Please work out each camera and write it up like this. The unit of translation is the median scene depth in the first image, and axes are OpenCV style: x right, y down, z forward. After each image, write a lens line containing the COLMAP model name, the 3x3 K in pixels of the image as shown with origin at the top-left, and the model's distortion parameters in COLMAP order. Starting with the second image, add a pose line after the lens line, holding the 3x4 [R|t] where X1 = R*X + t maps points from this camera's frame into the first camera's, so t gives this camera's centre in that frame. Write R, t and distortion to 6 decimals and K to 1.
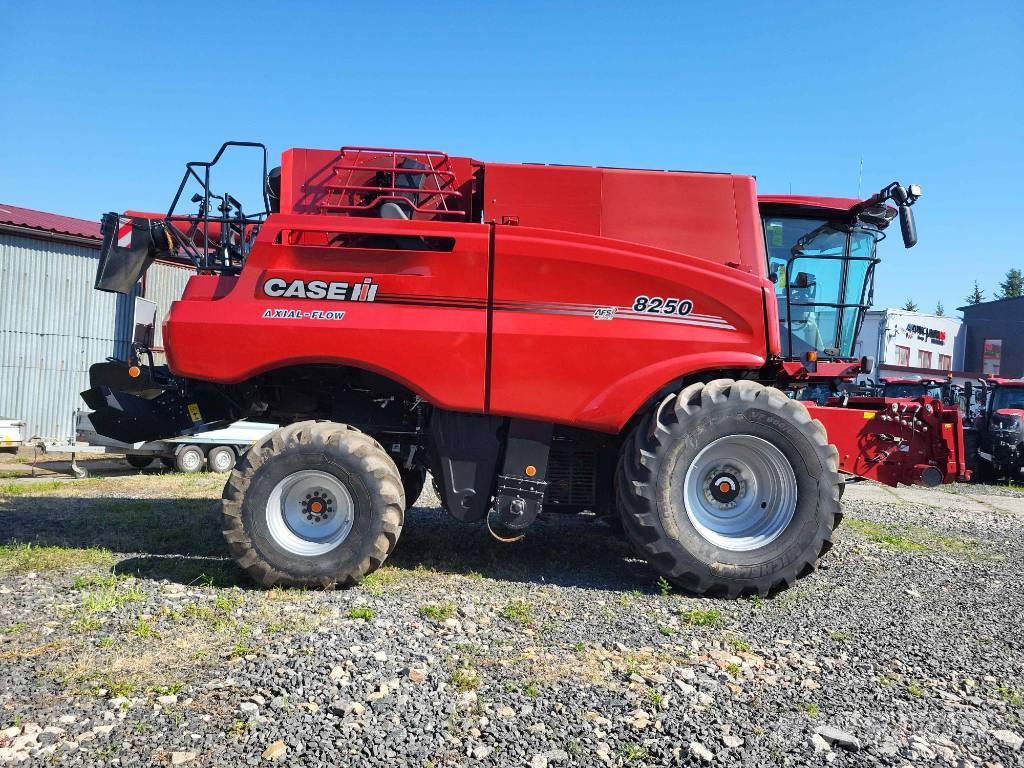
lens RADIAL K [[784.5, 0, 512.0], [0, 784.5, 384.0], [0, 0, 1]] dist [0.038289, -0.009045]
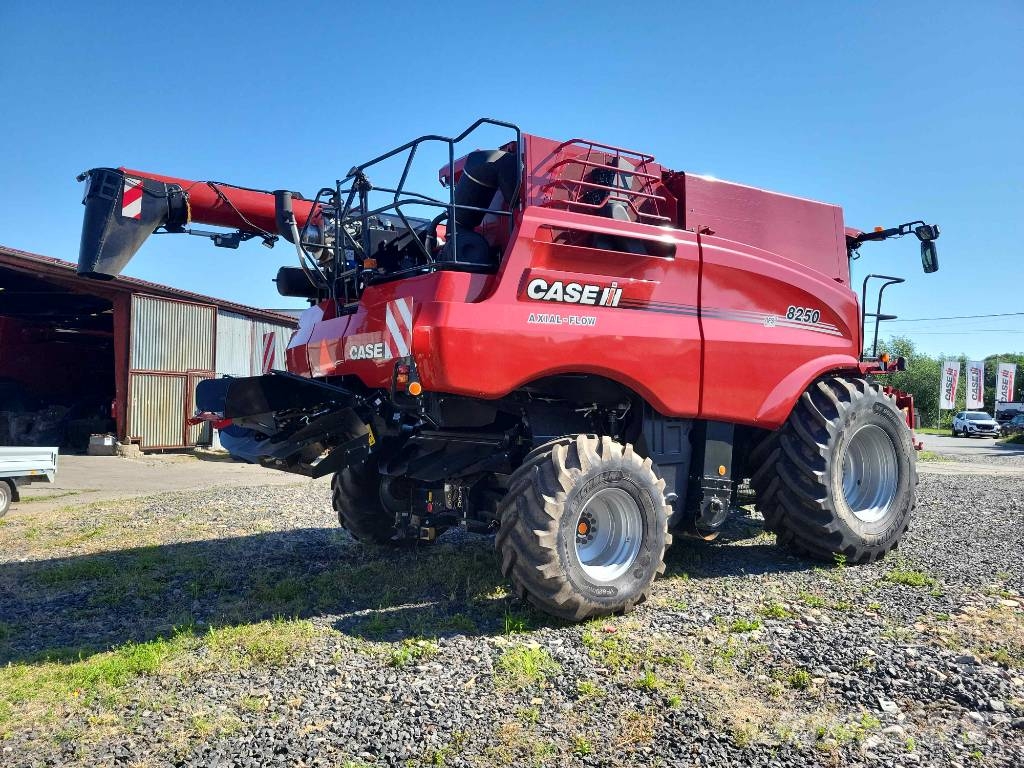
lens RADIAL K [[799.1, 0, 512.0], [0, 799.1, 384.0], [0, 0, 1]] dist [0.037030, -0.001077]
pose [[0.854811, -0.029878, 0.518079, -0.777256], [0.024032, 0.999549, 0.017993, -0.031111], [-0.518383, -0.002930, 0.855143, 0.231877]]
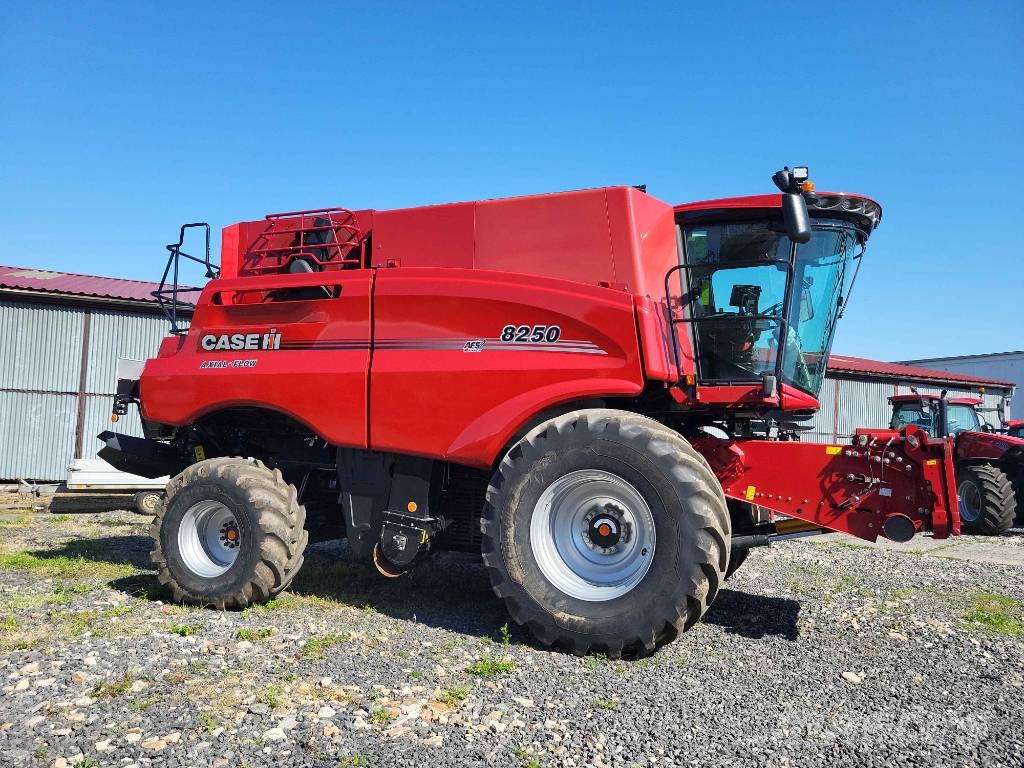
lens RADIAL K [[784.5, 0, 512.0], [0, 784.5, 384.0], [0, 0, 1]] dist [0.038289, -0.009045]
pose [[0.903388, -0.046020, -0.426349, 0.579804], [0.014606, 0.996950, -0.076663, 0.033396], [0.428576, 0.063029, 0.901304, 0.143003]]
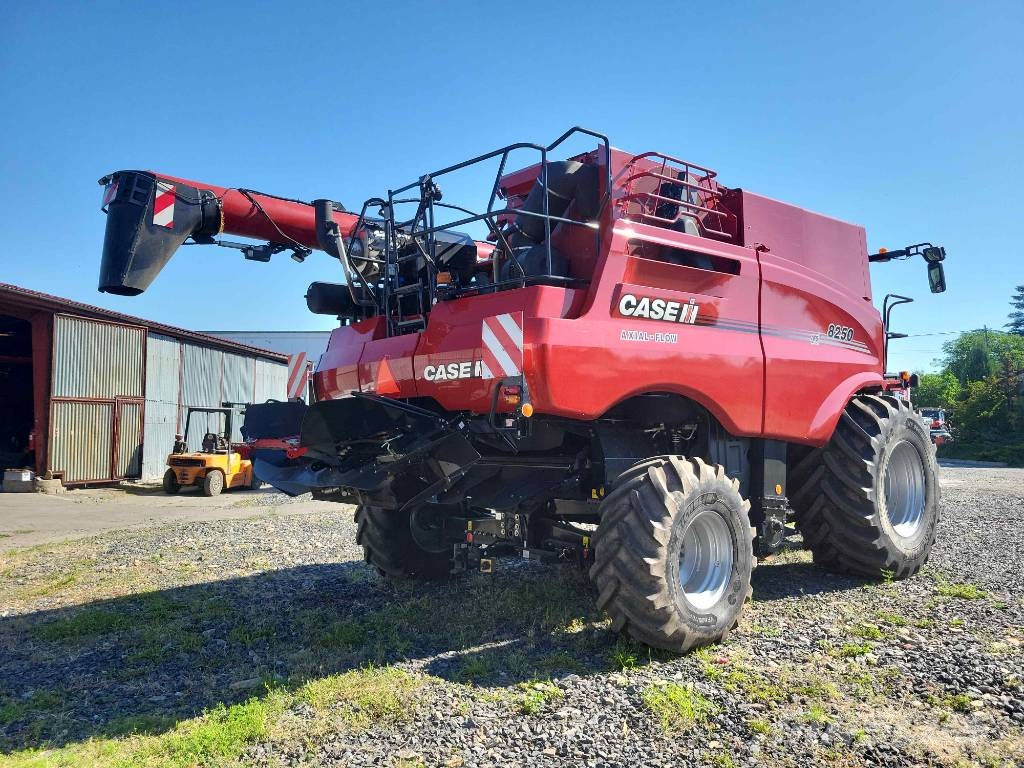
lens RADIAL K [[801.8, 0, 525.1], [0, 801.8, 383.1], [0, 0, 1]] dist [0.037882, -0.008539]
pose [[0.779246, -0.022562, 0.626312, -0.912014], [0.035322, 0.999344, -0.007948, -0.033655], [-0.625722, 0.028316, 0.779532, 0.380148]]
